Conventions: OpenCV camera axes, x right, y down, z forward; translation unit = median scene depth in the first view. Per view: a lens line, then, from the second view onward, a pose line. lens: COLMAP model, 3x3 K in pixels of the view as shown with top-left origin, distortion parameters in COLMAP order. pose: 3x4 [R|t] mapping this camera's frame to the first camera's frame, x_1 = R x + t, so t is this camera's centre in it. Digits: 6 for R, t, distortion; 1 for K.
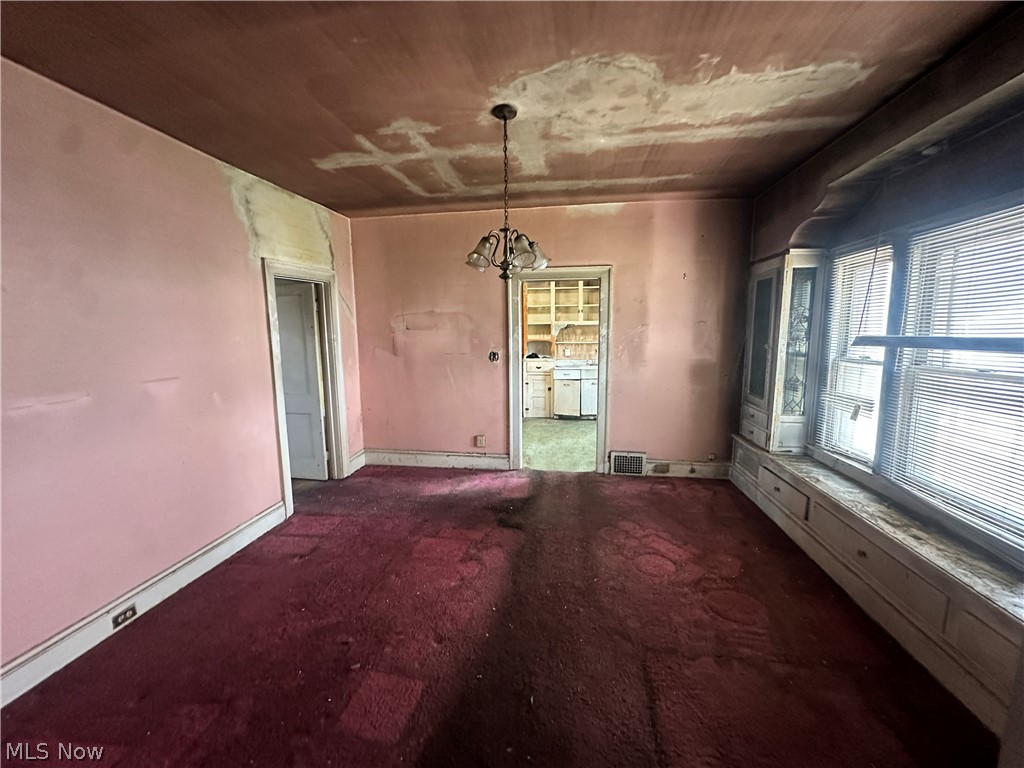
lens RADIAL K [[413.3, 0, 507.8], [0, 413.3, 385.2], [0, 0, 1]] dist [0.000007, -0.000097]
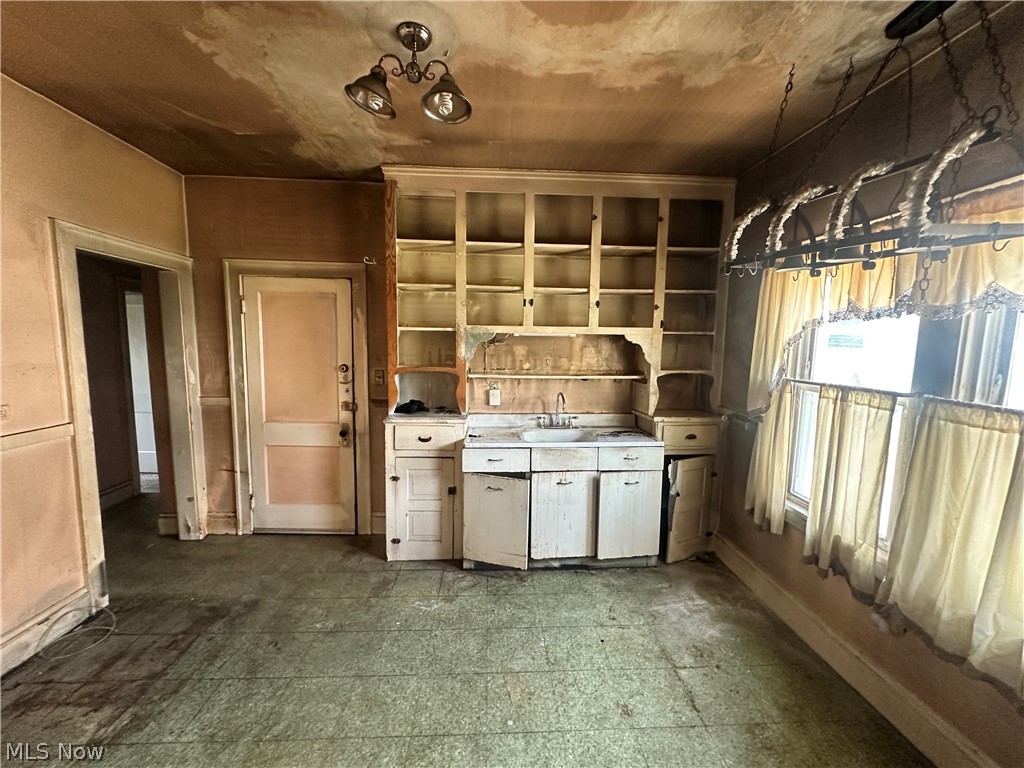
lens RADIAL K [[413.3, 0, 511.6], [0, 413.3, 388.1], [0, 0, 1]] dist [0.000007, -0.000097]
pose [[0.978619, 0.006214, 0.205587, 0.074303], [-0.002931, 0.999863, -0.016269, -0.085349], [-0.205660, 0.015318, 0.978504, 0.589785]]
